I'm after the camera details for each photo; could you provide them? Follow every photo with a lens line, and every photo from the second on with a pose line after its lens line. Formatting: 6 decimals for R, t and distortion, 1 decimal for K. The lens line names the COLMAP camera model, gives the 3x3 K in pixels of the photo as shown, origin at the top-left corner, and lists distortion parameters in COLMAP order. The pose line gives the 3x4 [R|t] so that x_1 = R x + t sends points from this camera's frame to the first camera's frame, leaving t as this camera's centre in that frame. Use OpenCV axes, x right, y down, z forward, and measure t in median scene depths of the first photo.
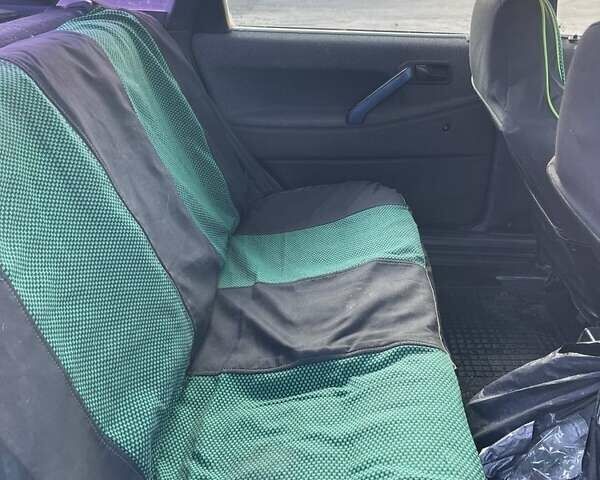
lens RADIAL K [[567.0, 0, 300.0], [0, 567.0, 240.0], [0, 0, 1]] dist [0.002105, -0.007273]
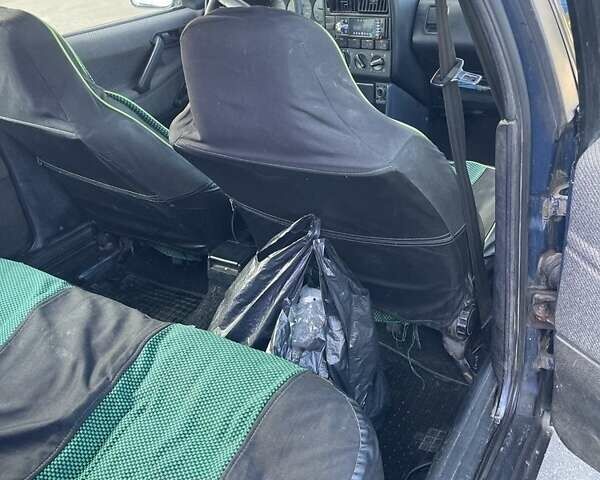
lens RADIAL K [[567.0, 0, 300.0], [0, 567.0, 240.0], [0, 0, 1]] dist [0.002105, -0.007273]
pose [[0.494485, -0.481888, 0.723373, -0.340219], [0.476415, 0.846354, 0.238146, -0.091681], [-0.726990, 0.226866, 0.648088, 0.033914]]
